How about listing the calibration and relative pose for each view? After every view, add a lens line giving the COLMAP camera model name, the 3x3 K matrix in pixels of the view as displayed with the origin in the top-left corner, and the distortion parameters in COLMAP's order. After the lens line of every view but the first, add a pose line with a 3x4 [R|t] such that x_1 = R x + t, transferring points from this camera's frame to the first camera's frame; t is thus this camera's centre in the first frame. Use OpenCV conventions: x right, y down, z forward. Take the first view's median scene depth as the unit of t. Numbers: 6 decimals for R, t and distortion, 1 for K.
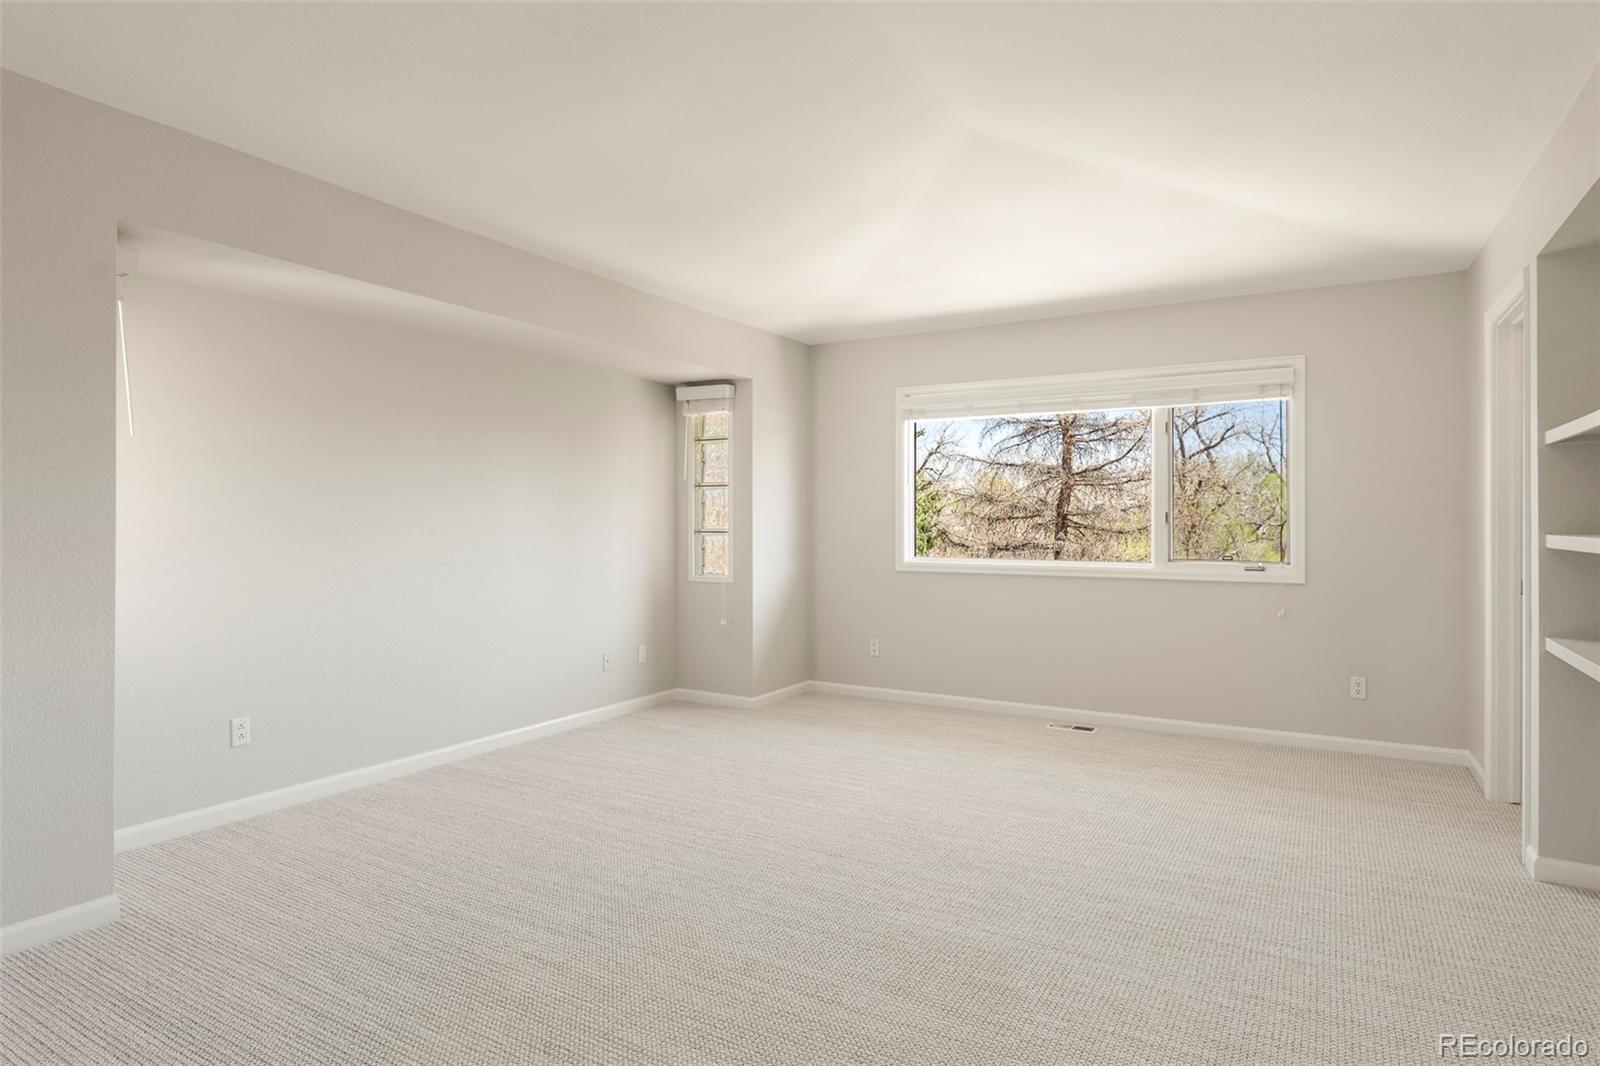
lens RADIAL K [[890.9, 0, 798.0], [0, 890.9, 513.8], [0, 0, 1]] dist [0.001854, 0.000898]
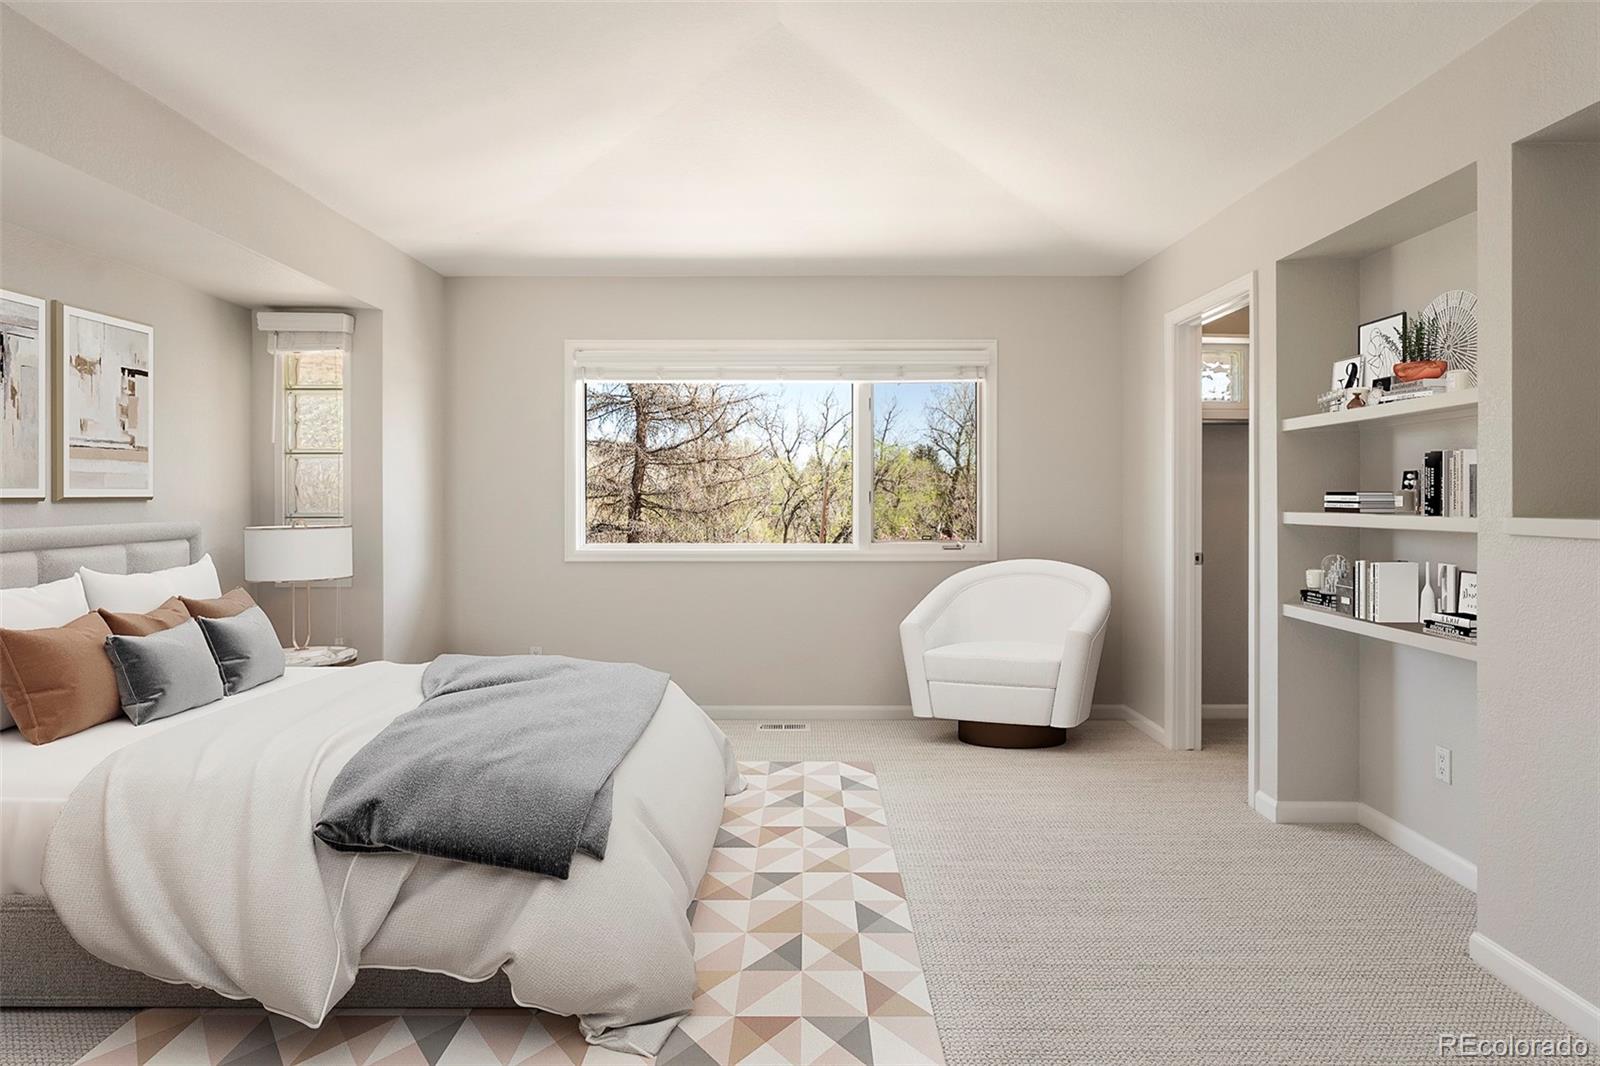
lens RADIAL K [[906.9, 0, 799.6], [0, 906.9, 489.4], [0, 0, 1]] dist [-0.000213, 0.000474]
pose [[0.860843, 0.004486, 0.508850, -0.128740], [-0.001988, 0.999983, -0.005452, 0.001303], [-0.508866, 0.003682, 0.860838, 0.164043]]
